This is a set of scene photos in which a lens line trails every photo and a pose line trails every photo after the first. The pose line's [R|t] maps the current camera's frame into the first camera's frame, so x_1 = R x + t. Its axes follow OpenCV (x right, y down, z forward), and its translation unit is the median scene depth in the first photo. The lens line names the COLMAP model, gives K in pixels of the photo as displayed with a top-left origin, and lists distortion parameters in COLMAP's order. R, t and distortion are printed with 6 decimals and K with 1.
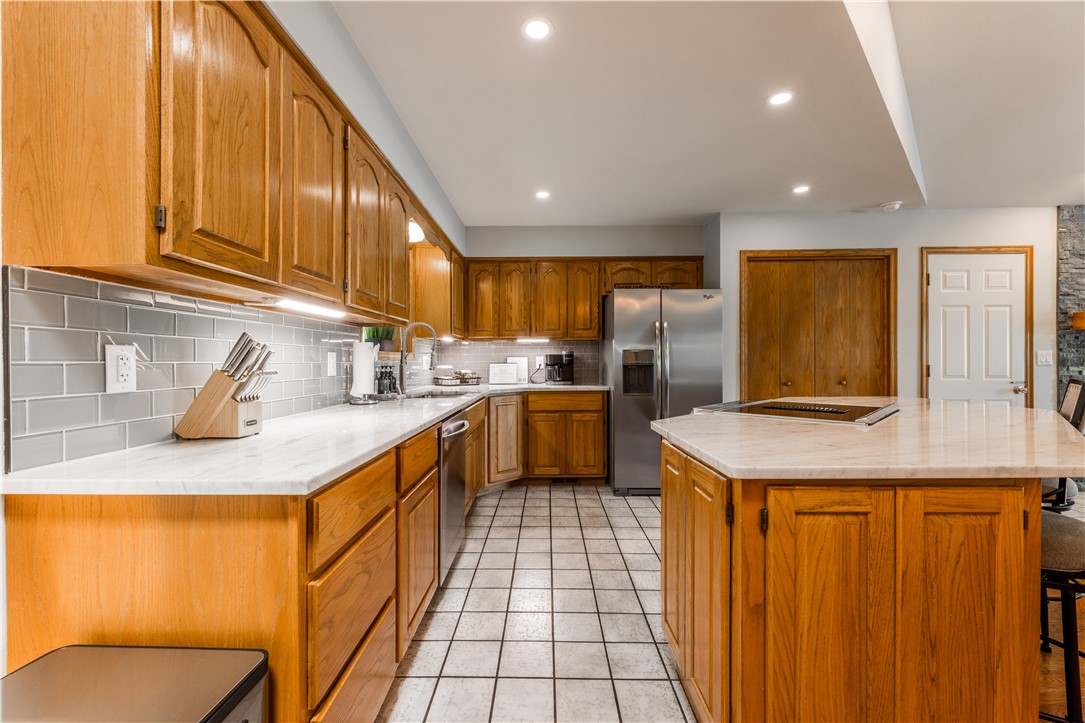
lens RADIAL K [[436.0, 0, 537.8], [0, 436.0, 361.2], [0, 0, 1]] dist [-0.000242, 0.000195]
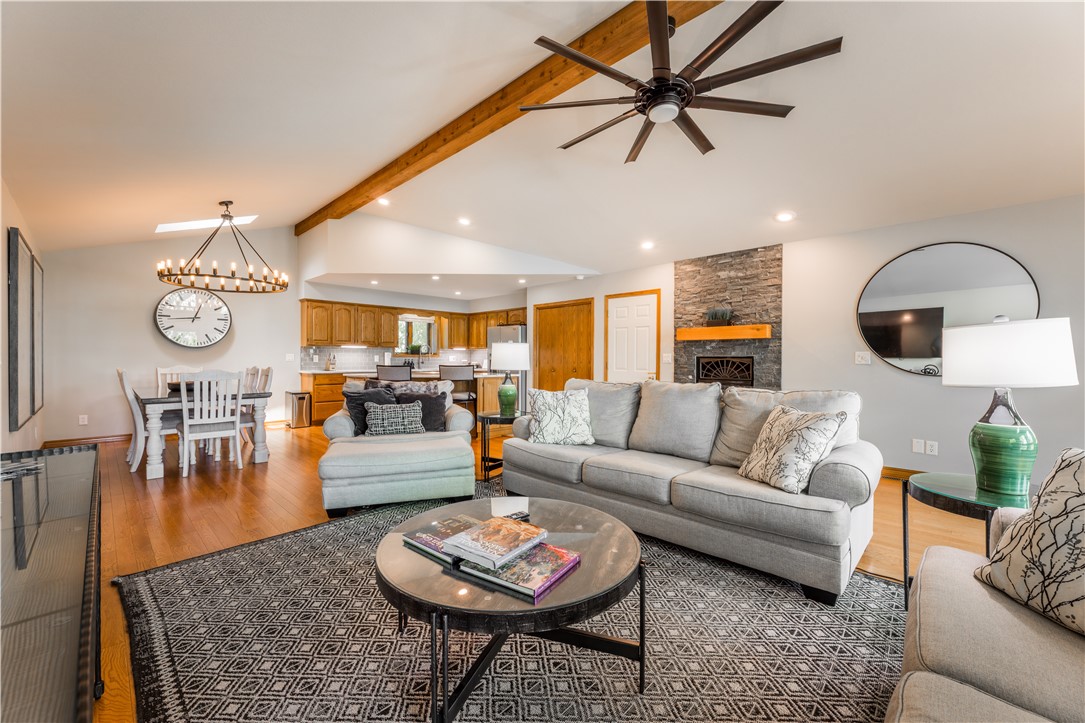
lens RADIAL K [[436.0, 0, 545.4], [0, 436.0, 360.0], [0, 0, 1]] dist [-0.000242, 0.000195]
pose [[0.727524, 0.009110, -0.686021, 1.929036], [-0.006941, 0.999958, 0.005918, -0.008386], [0.686047, 0.000456, 0.727557, -0.456047]]
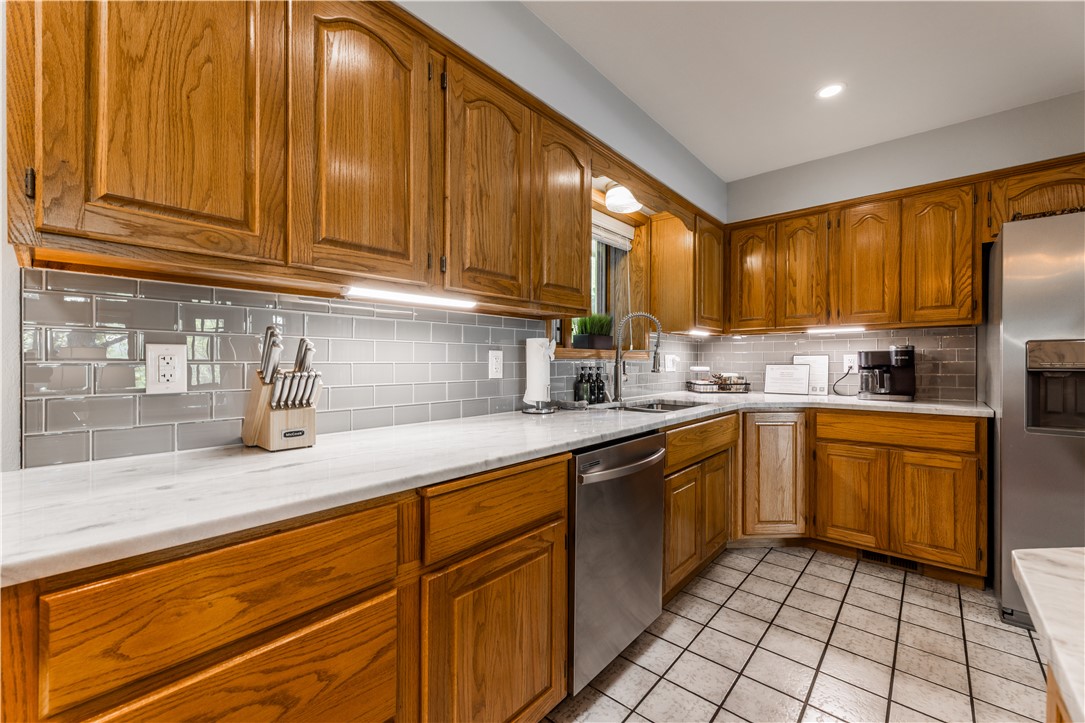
lens RADIAL K [[436.0, 0, 543.6], [0, 436.0, 361.7], [0, 0, 1]] dist [-0.000242, 0.000195]
pose [[0.760757, 0.005155, -0.649017, 0.094454], [-0.003512, 0.999987, 0.003826, -0.001345], [0.649028, -0.000631, 0.760765, 0.244739]]
